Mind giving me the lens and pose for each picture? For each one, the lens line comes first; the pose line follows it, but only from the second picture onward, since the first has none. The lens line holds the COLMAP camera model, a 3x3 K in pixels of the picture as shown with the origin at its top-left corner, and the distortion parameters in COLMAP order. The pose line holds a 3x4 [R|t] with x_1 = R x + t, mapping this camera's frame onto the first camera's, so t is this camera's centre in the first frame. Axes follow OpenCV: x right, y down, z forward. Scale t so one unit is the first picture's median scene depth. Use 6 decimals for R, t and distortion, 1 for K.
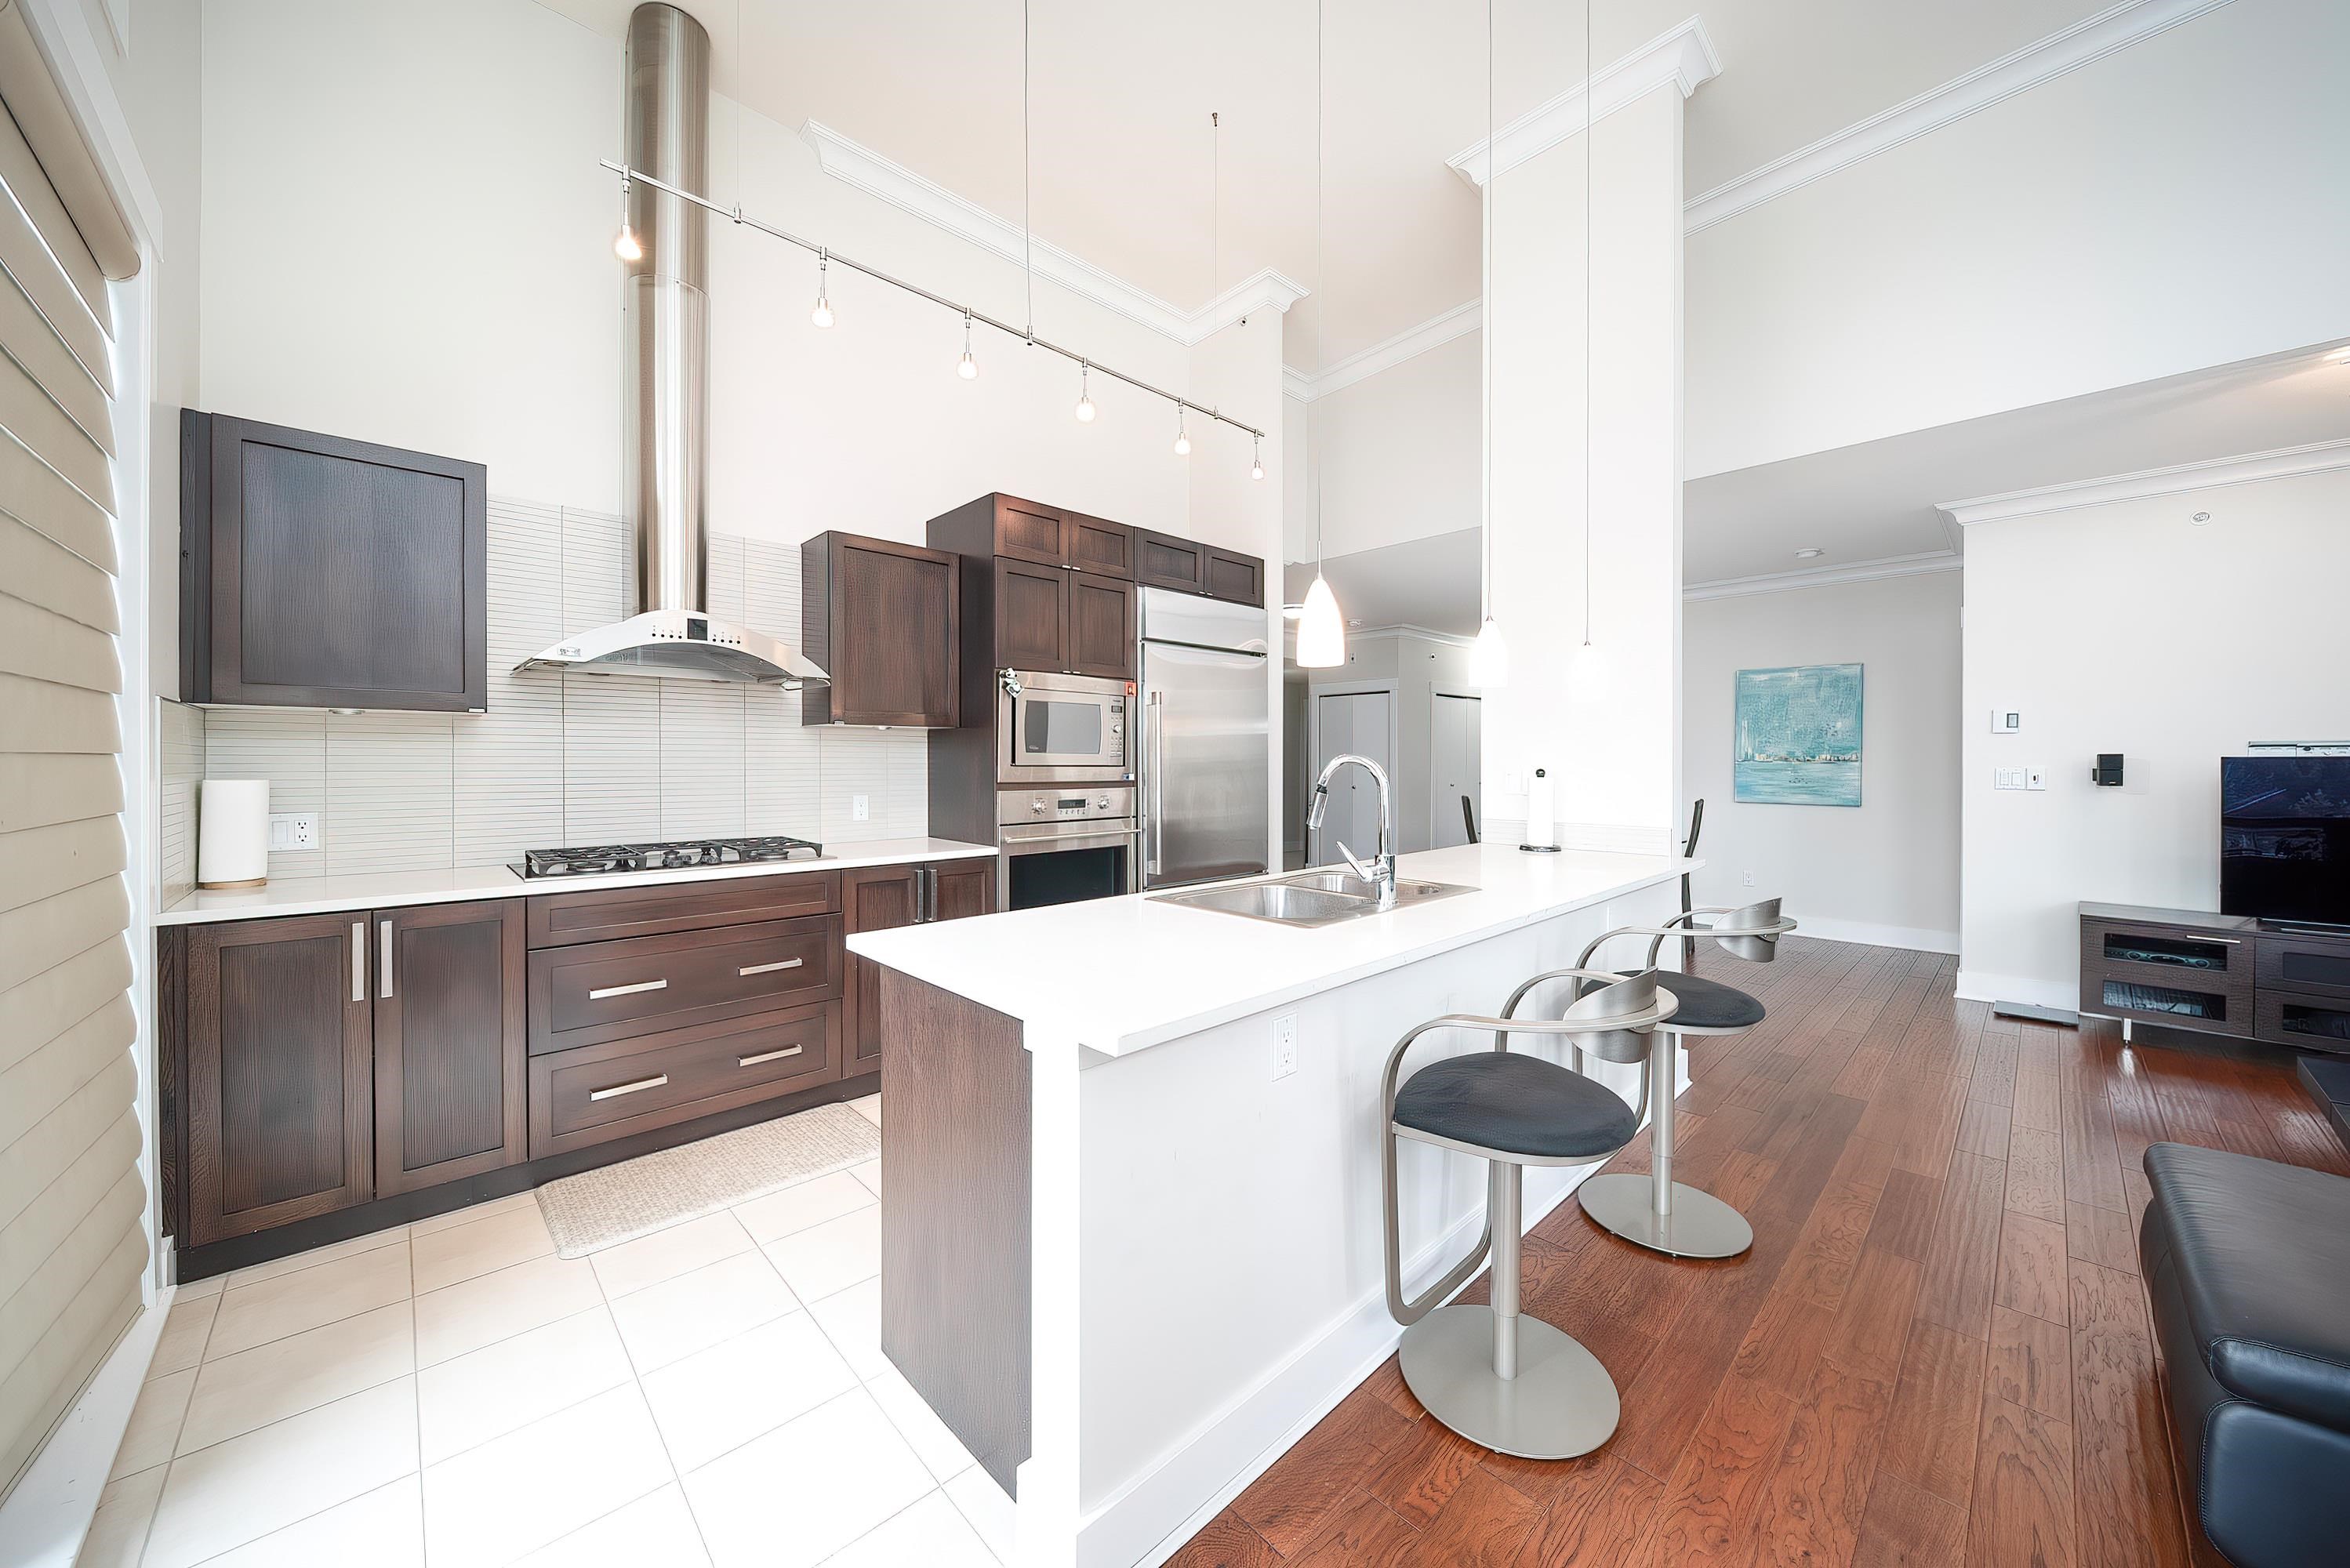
lens RADIAL K [[836.0, 0, 1177.6], [0, 836.0, 754.6], [0, 0, 1]] dist [-0.002299, -0.000264]
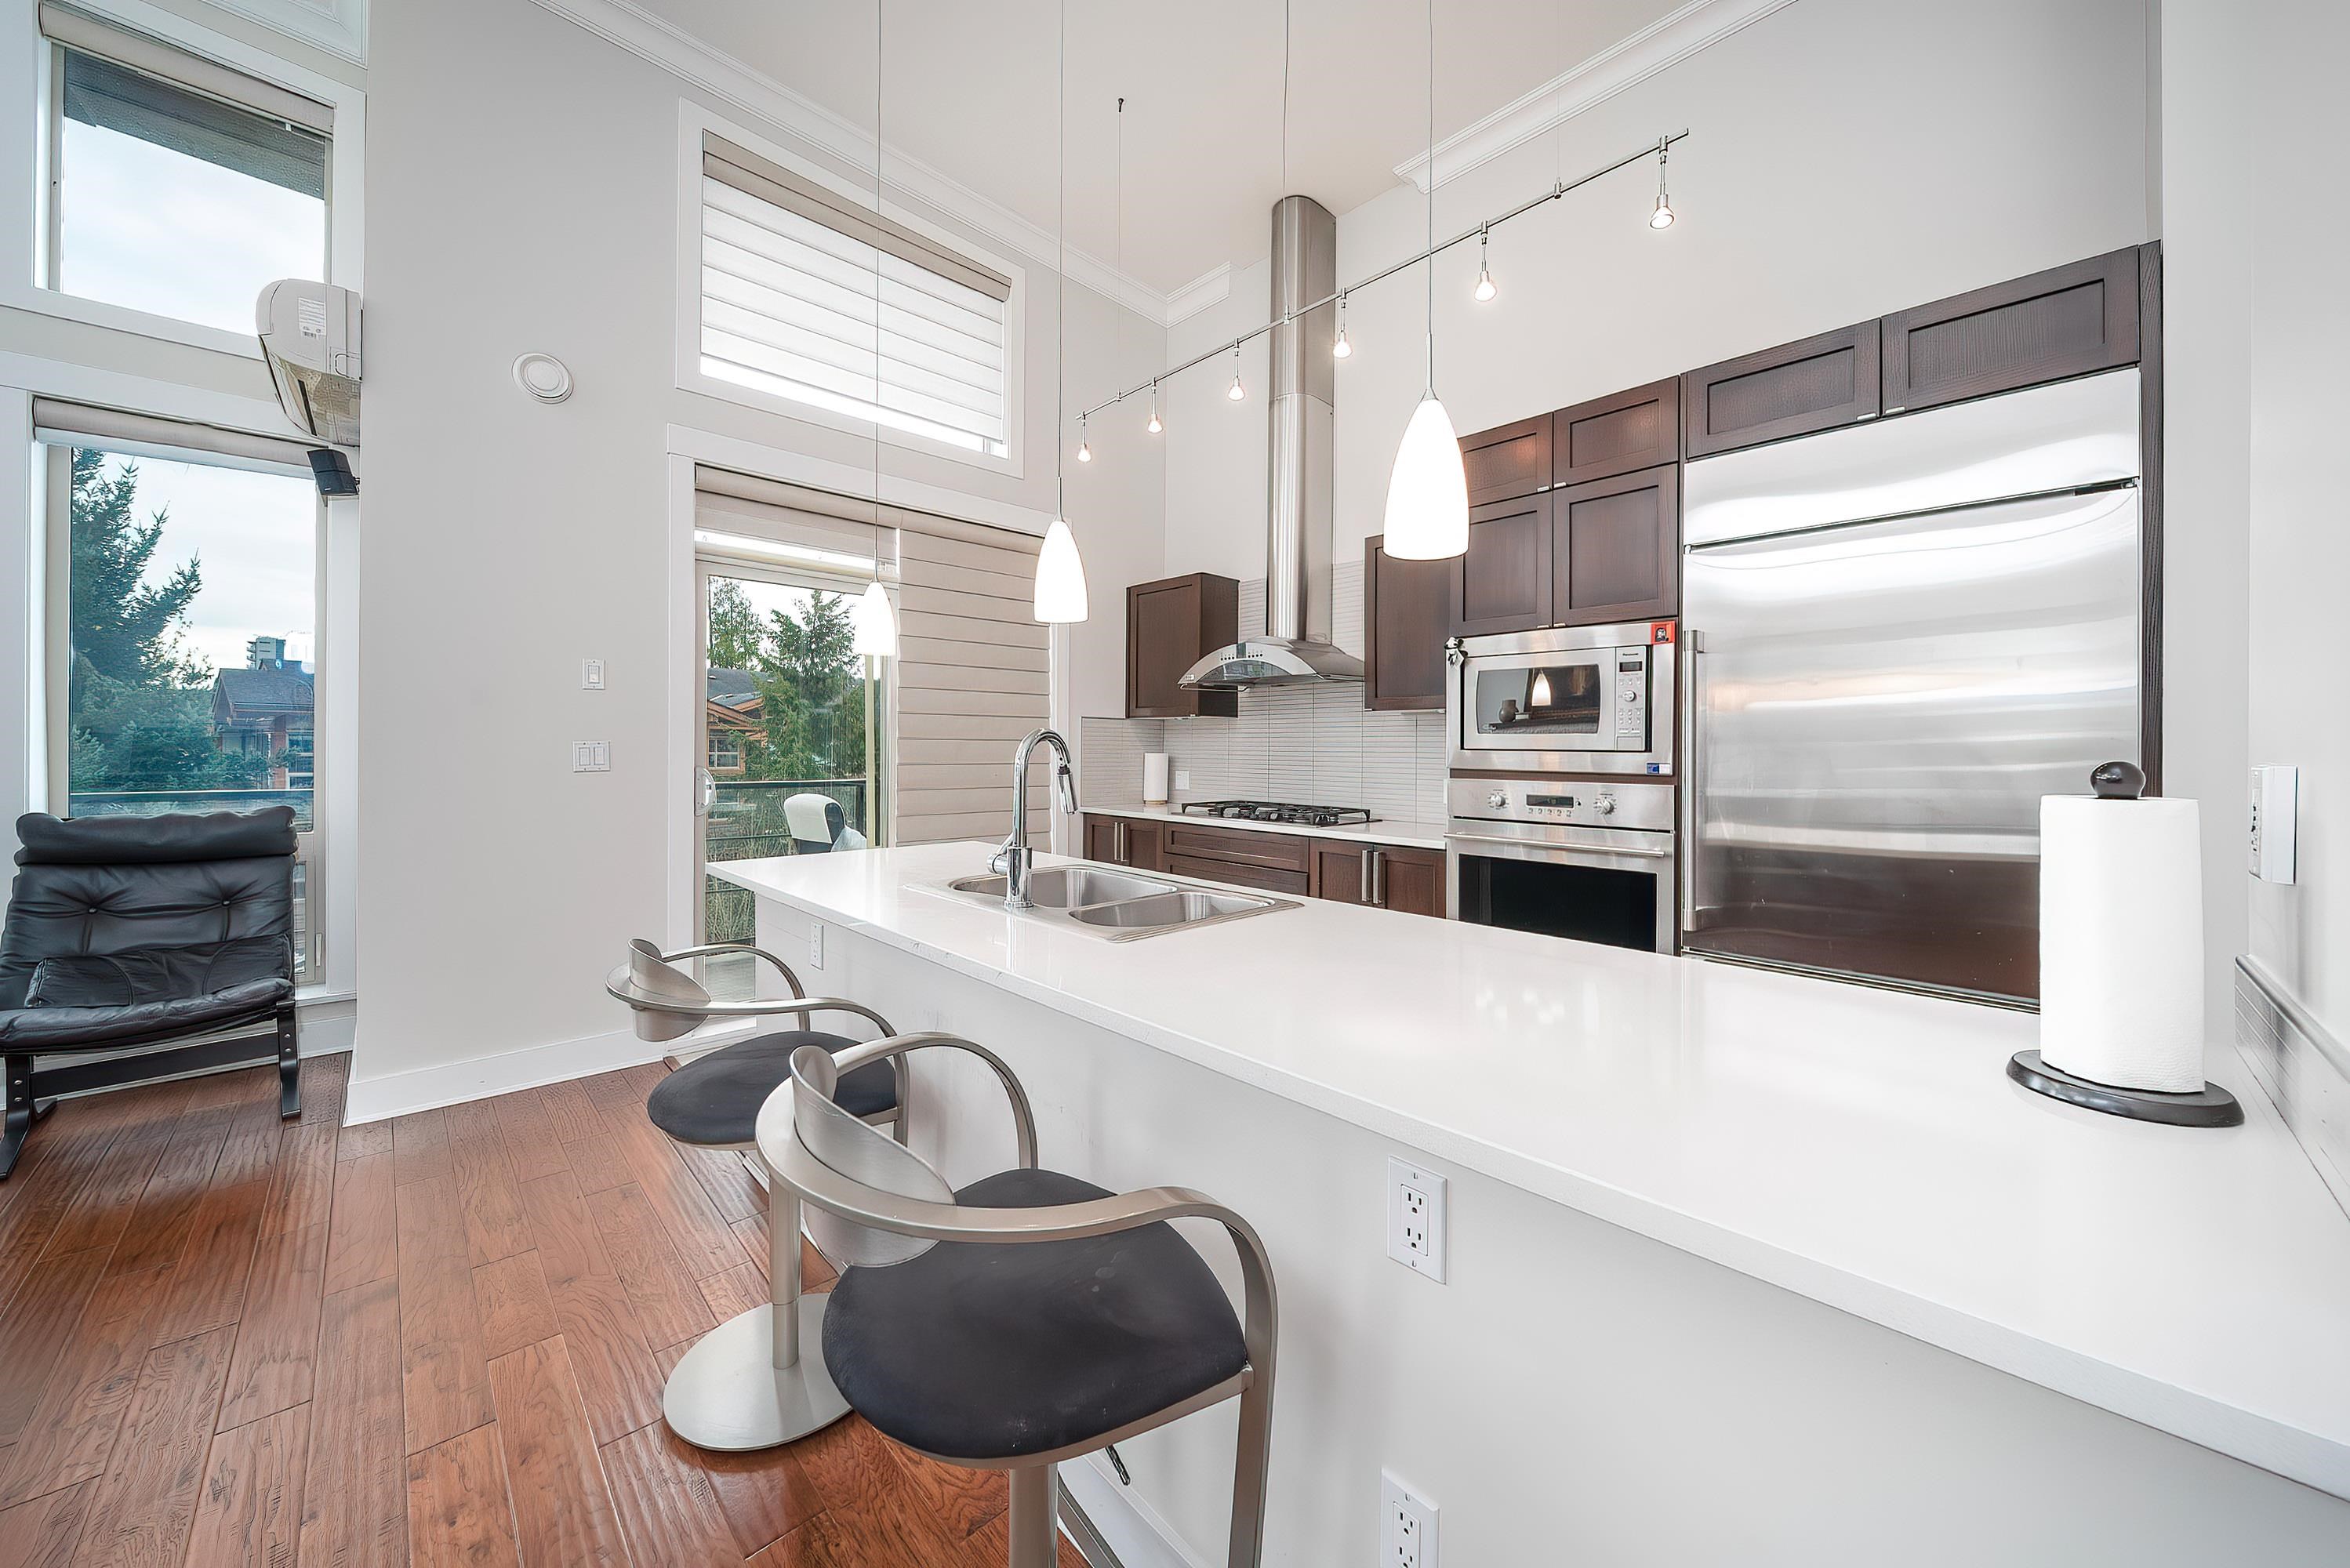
lens RADIAL K [[836.0, 0, 1177.6], [0, 836.0, 754.6], [0, 0, 1]] dist [-0.002299, -0.000264]
pose [[0.005486, 0.008126, -0.999952, 0.657781], [0.000591, 0.999967, 0.008130, 0.011574], [0.999985, -0.000636, 0.005481, 0.701152]]
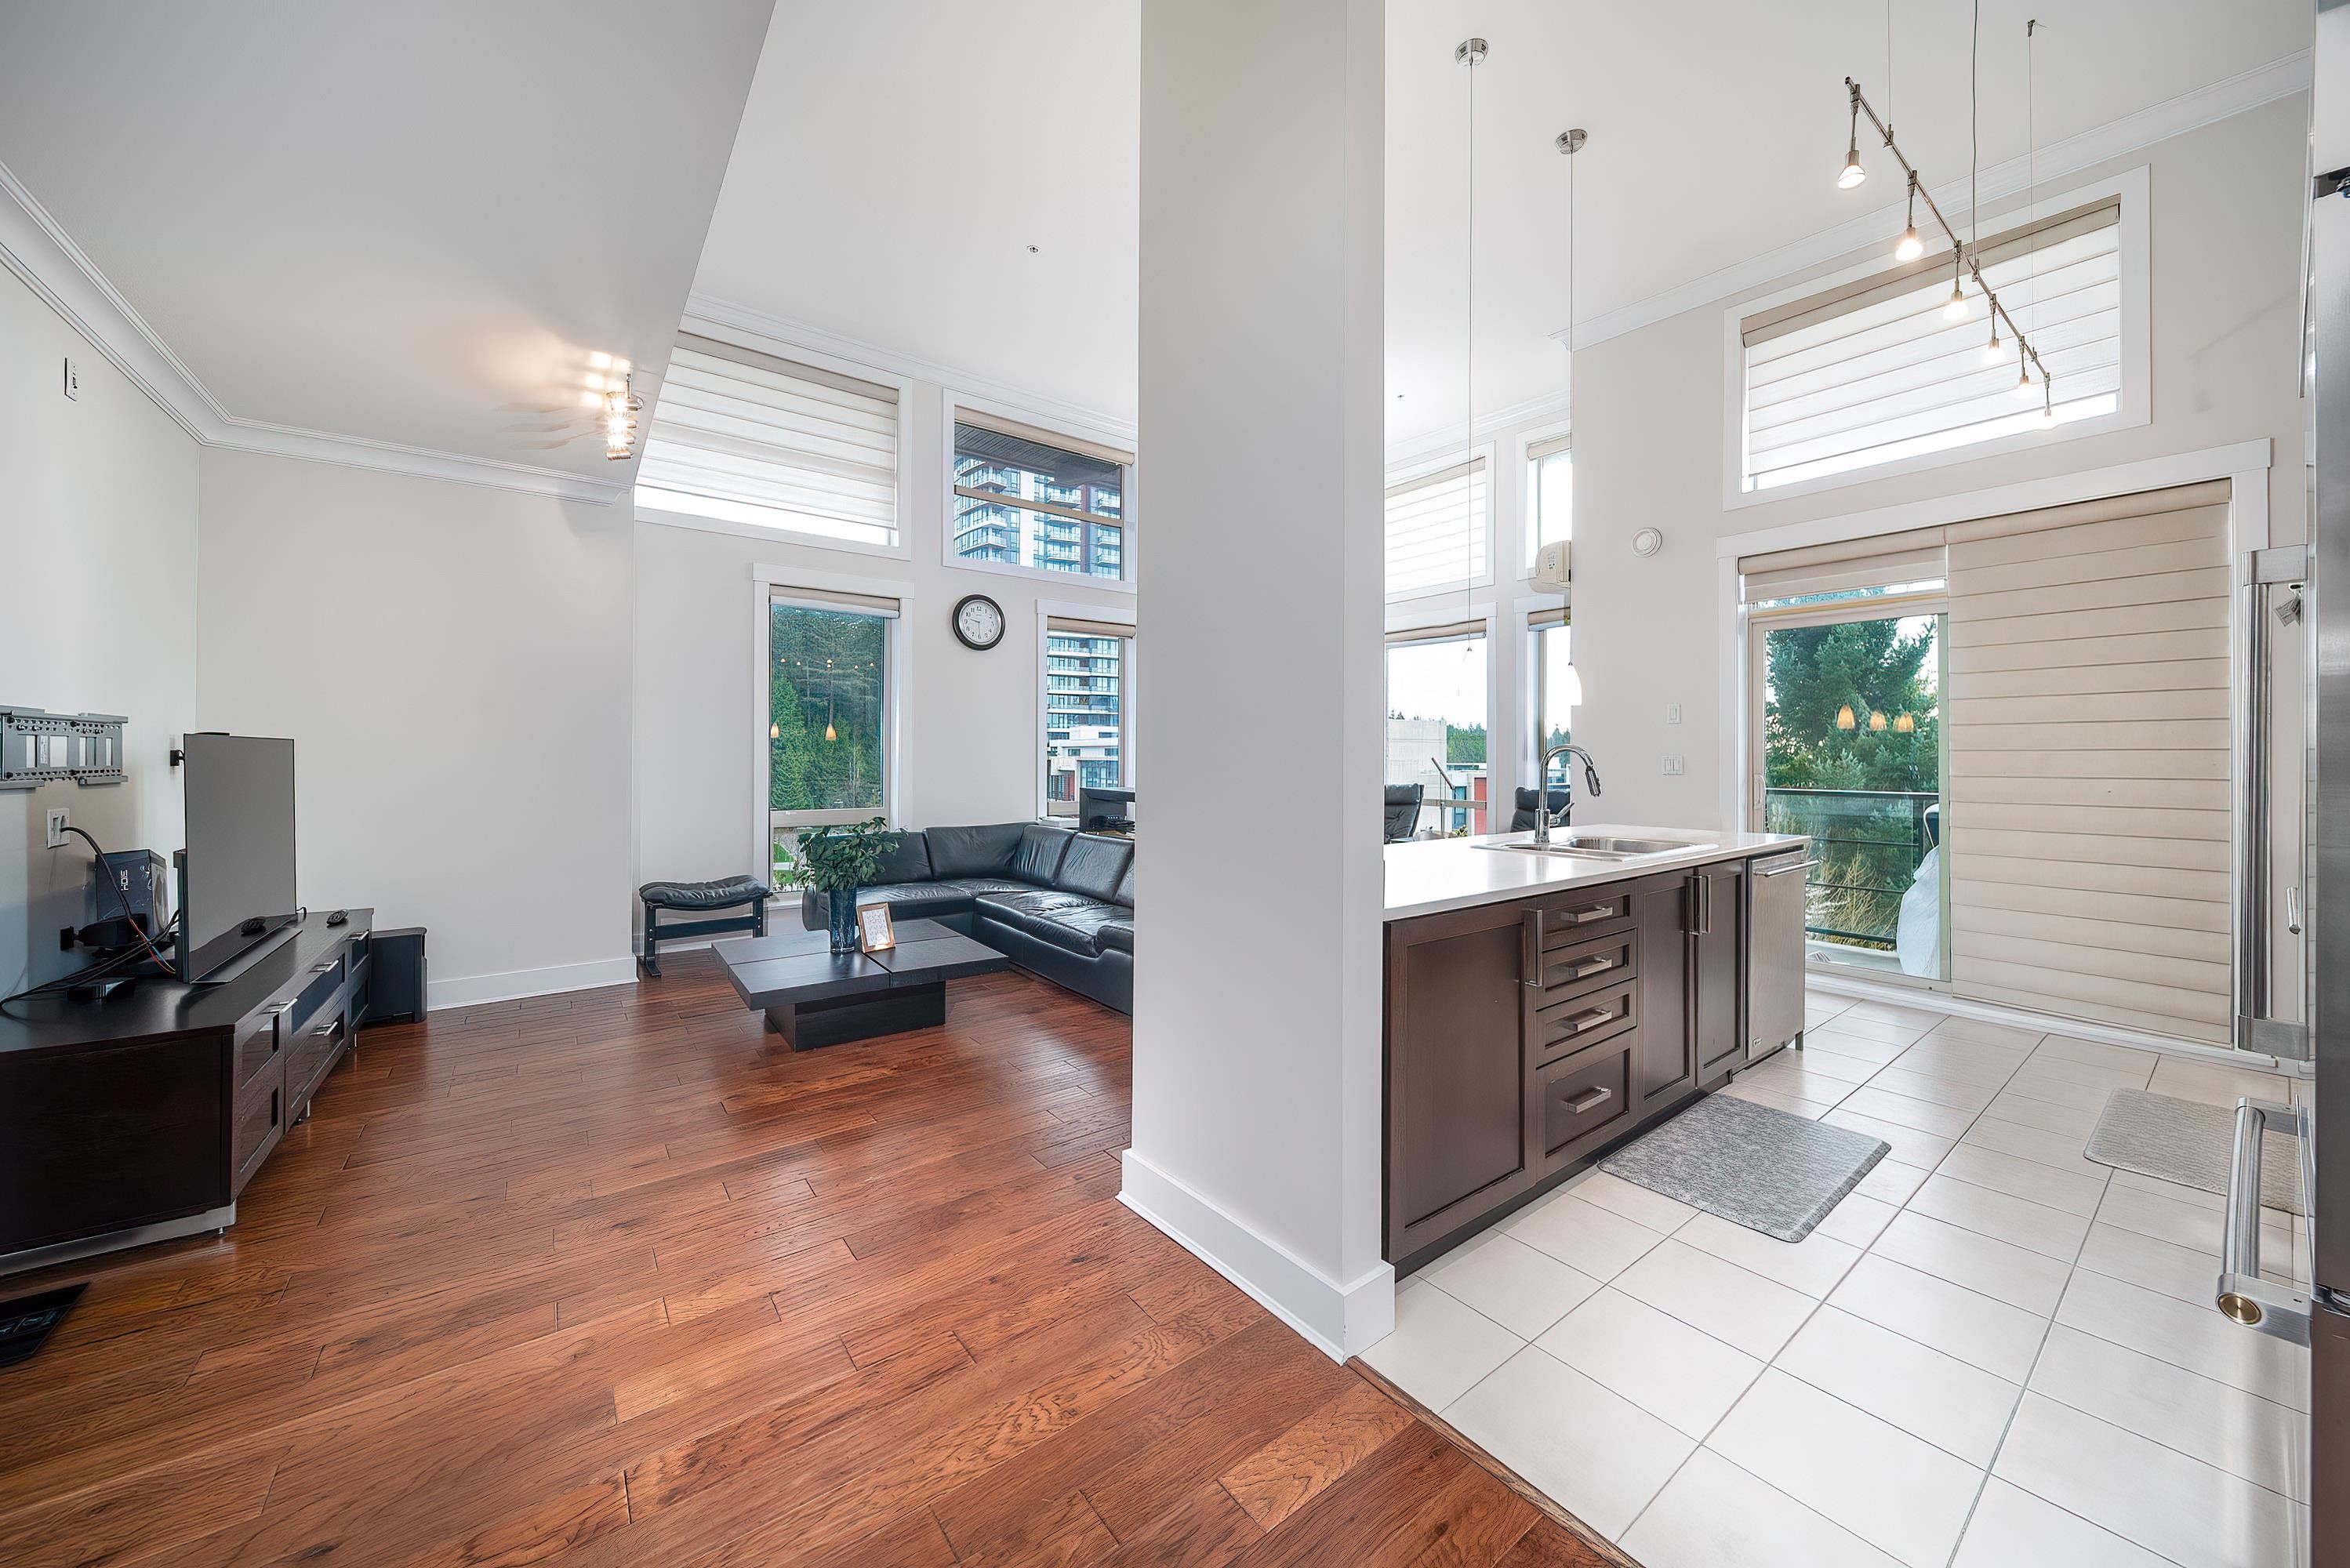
lens RADIAL K [[836.0, 0, 1177.6], [0, 836.0, 754.6], [0, 0, 1]] dist [-0.002299, -0.000264]
pose [[-0.994214, -0.005591, 0.107272, 0.447364], [-0.006703, 0.999927, -0.010011, 0.022565], [-0.107209, -0.010672, -0.994179, 1.596100]]
